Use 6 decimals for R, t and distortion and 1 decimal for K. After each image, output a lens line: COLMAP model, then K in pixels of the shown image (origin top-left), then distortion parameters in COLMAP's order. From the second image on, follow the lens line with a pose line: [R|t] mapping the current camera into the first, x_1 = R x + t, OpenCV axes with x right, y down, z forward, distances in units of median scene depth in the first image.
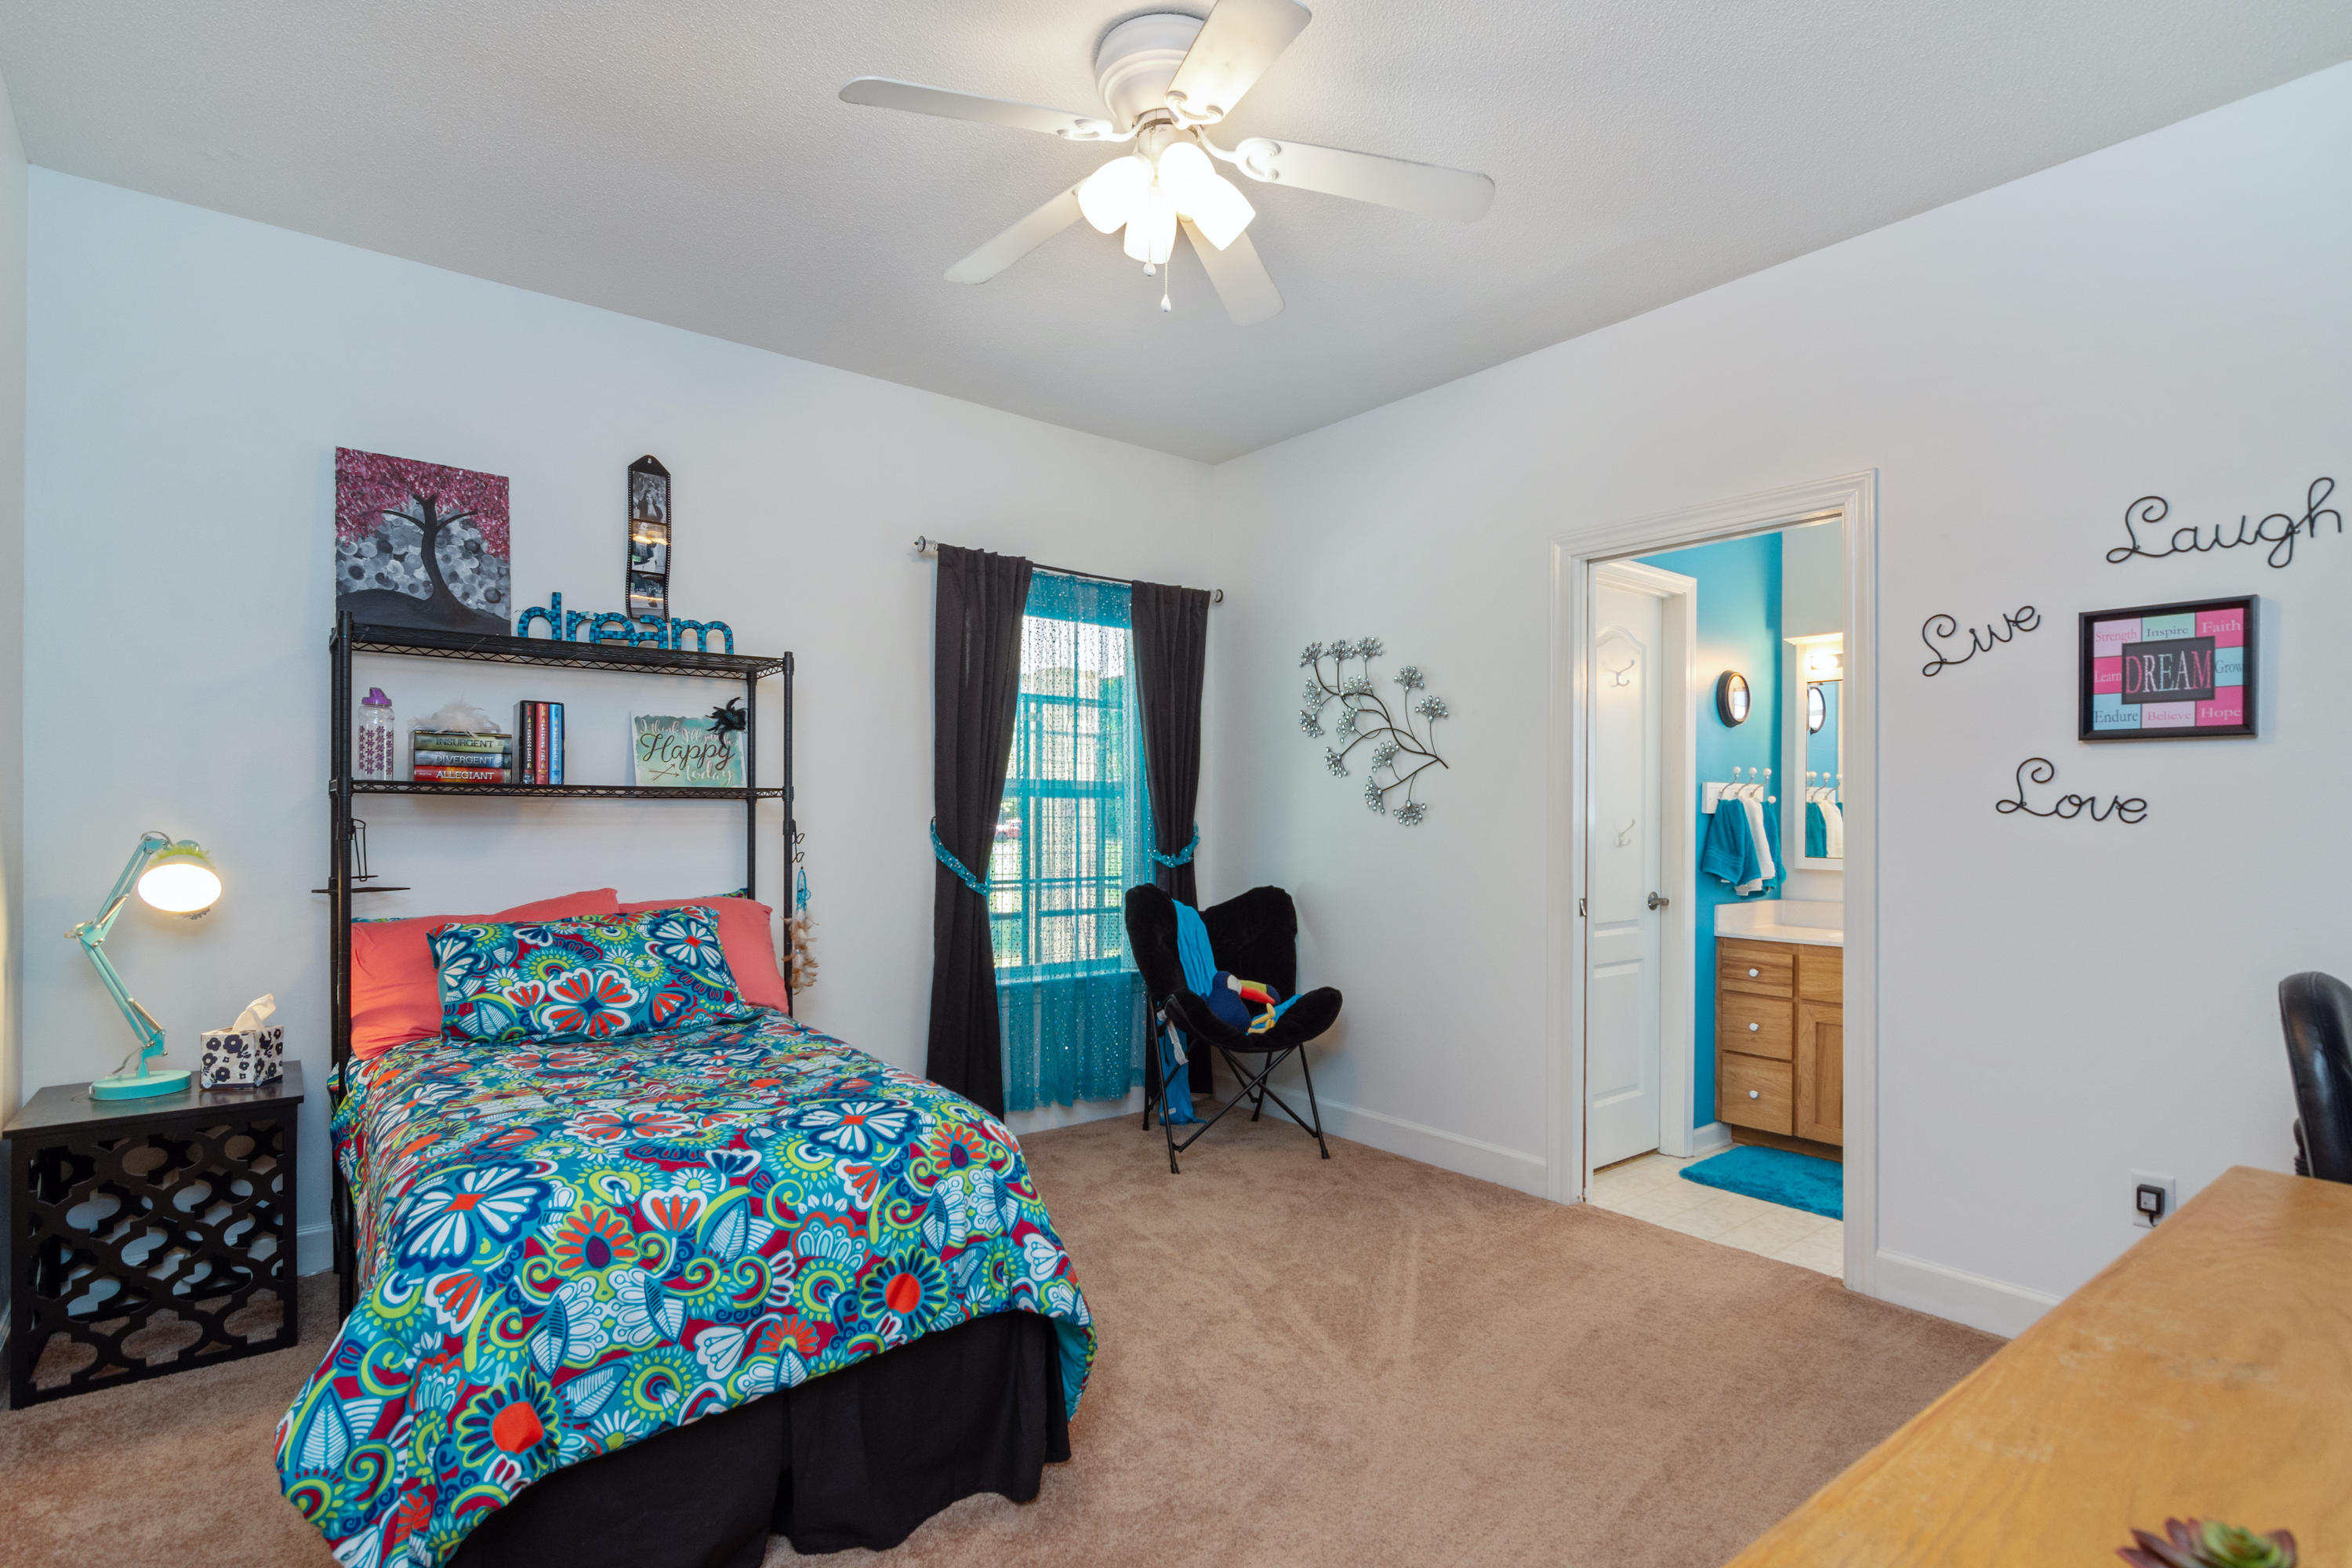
lens RADIAL K [[1133.1, 0, 1178.5], [0, 1133.1, 796.1], [0, 0, 1]] dist [-0.004539, 0.003945]
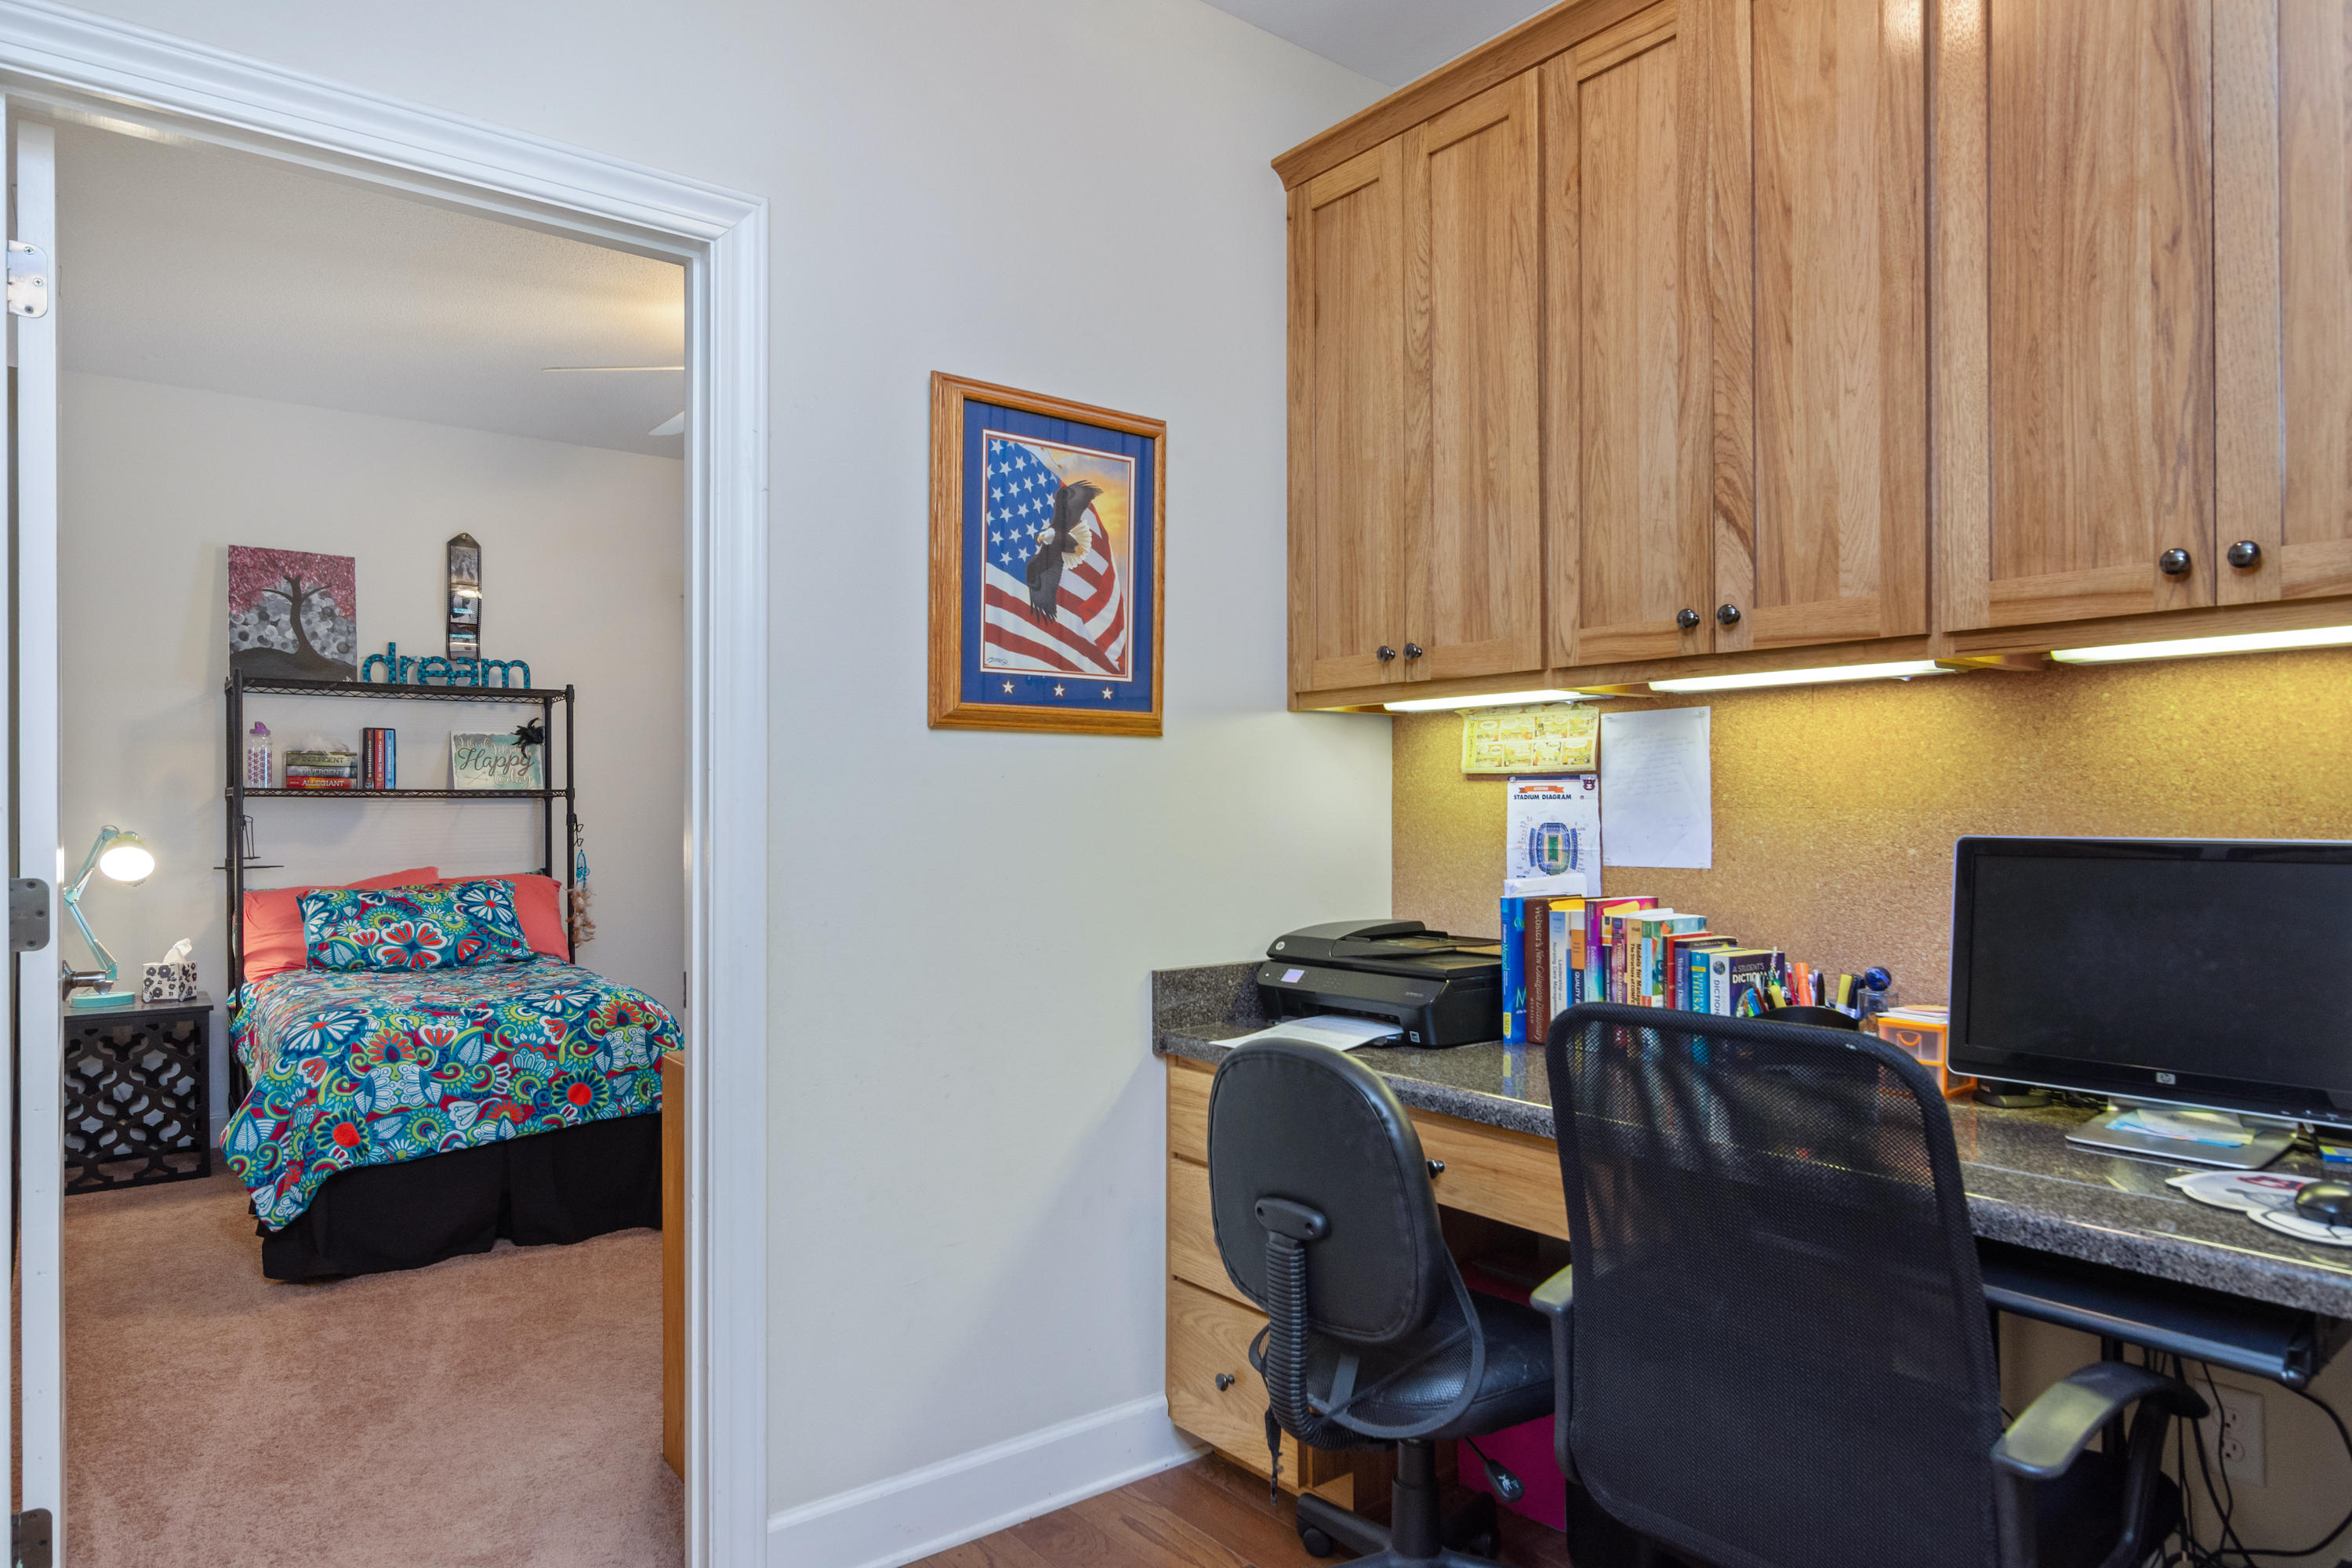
lens RADIAL K [[1373.2, 0, 1173.8], [0, 1373.2, 780.9], [0, 0, 1]] dist [-0.007395, 0.006957]
pose [[0.999846, -0.008883, -0.015125, 0.461284], [0.008839, 0.999957, -0.002978, -0.007452], [0.015150, 0.002843, 0.999881, -0.699403]]
